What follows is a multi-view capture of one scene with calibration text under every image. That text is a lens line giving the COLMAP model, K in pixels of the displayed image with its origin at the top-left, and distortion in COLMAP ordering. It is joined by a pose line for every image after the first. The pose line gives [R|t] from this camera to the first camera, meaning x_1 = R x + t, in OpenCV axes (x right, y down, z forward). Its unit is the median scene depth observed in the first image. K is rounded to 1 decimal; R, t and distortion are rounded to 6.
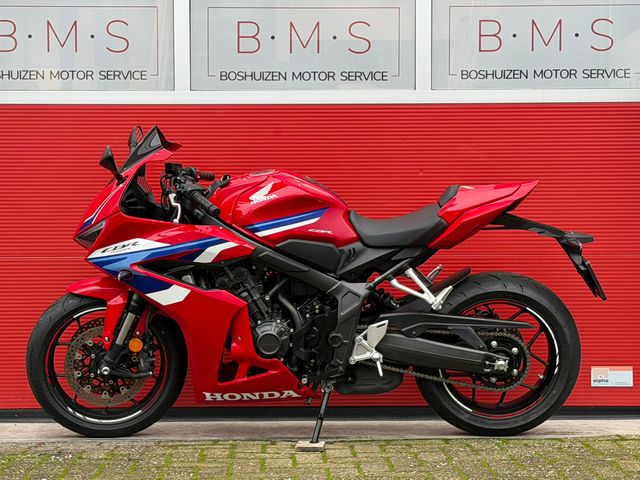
lens RADIAL K [[1474.5, 0, 320.0], [0, 1474.5, 248.8], [0, 0, 1]] dist [0.133417, 0.110465]
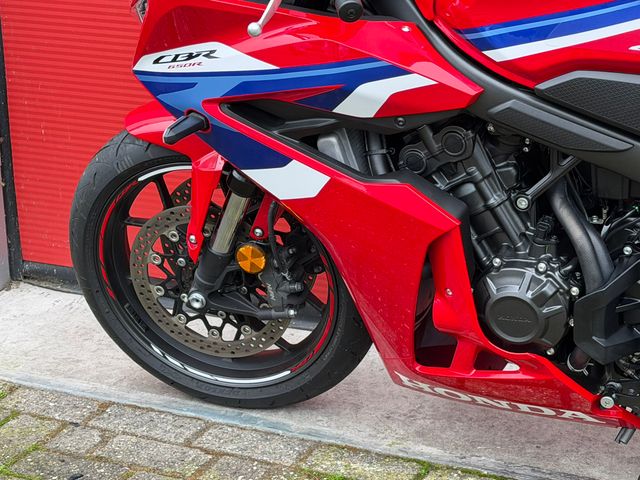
lens RADIAL K [[1474.5, 0, 320.0], [0, 1474.5, 248.8], [0, 0, 1]] dist [0.133417, 0.110465]
pose [[0.908536, 0.130846, -0.396790, 0.076061], [-0.000643, 0.950133, 0.311845, -0.081013], [0.417806, -0.283067, 0.863314, 0.627463]]
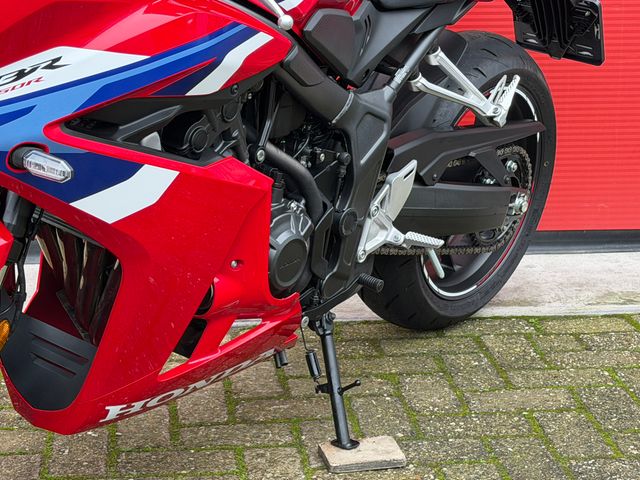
lens RADIAL K [[1474.5, 0, 320.0], [0, 1474.5, 248.8], [0, 0, 1]] dist [0.133417, 0.110465]
pose [[0.616304, -0.210230, 0.758929, -0.350045], [0.030483, 0.969355, 0.243766, -0.042818], [-0.786918, -0.127100, 0.603826, 0.733239]]
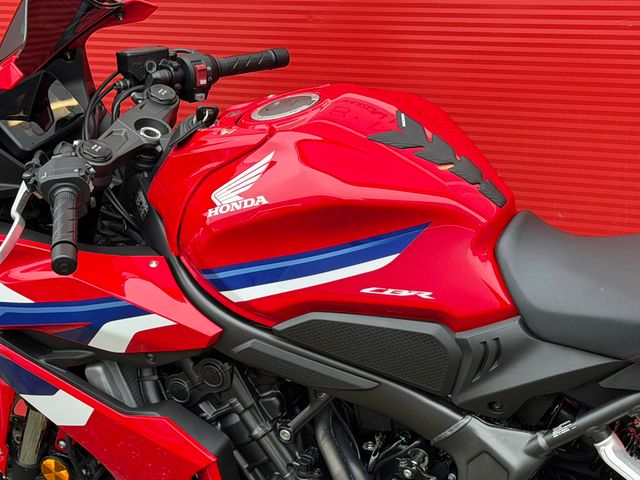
lens RADIAL K [[1474.5, 0, 320.0], [0, 1474.5, 248.8], [0, 0, 1]] dist [0.133417, 0.110465]
pose [[0.876852, 0.101295, -0.469968, 0.152652], [0.038691, 0.959512, 0.278998, -0.124013], [0.479201, -0.262823, 0.837431, 0.690908]]
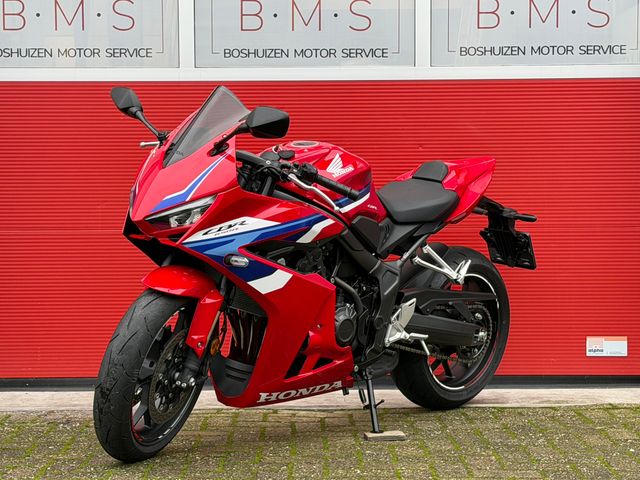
lens RADIAL K [[1474.5, 0, 320.0], [0, 1474.5, 248.8], [0, 0, 1]] dist [0.133417, 0.110465]
pose [[0.696558, -0.030794, 0.716840, -0.697946], [0.042194, 0.999108, 0.001919, 0.011484], [-0.716259, 0.028909, 0.697236, 0.369327]]
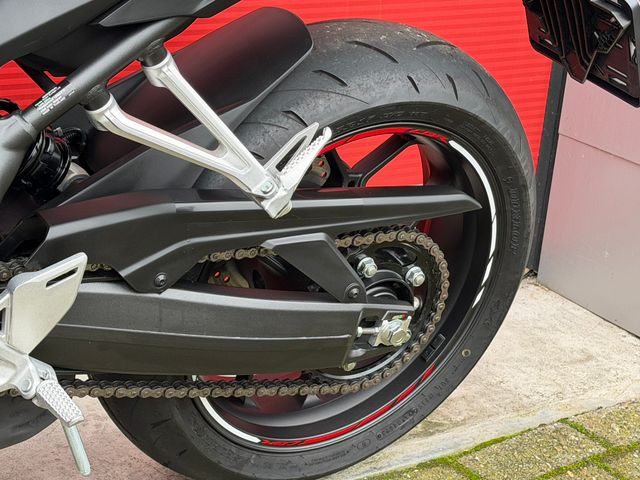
lens RADIAL K [[1474.5, 0, 320.0], [0, 1474.5, 248.8], [0, 0, 1]] dist [0.133417, 0.110465]
pose [[0.828589, -0.123796, 0.545998, -0.064075], [-0.080707, 0.938648, 0.335301, -0.044784], [-0.554009, -0.321892, 0.767762, 0.779356]]
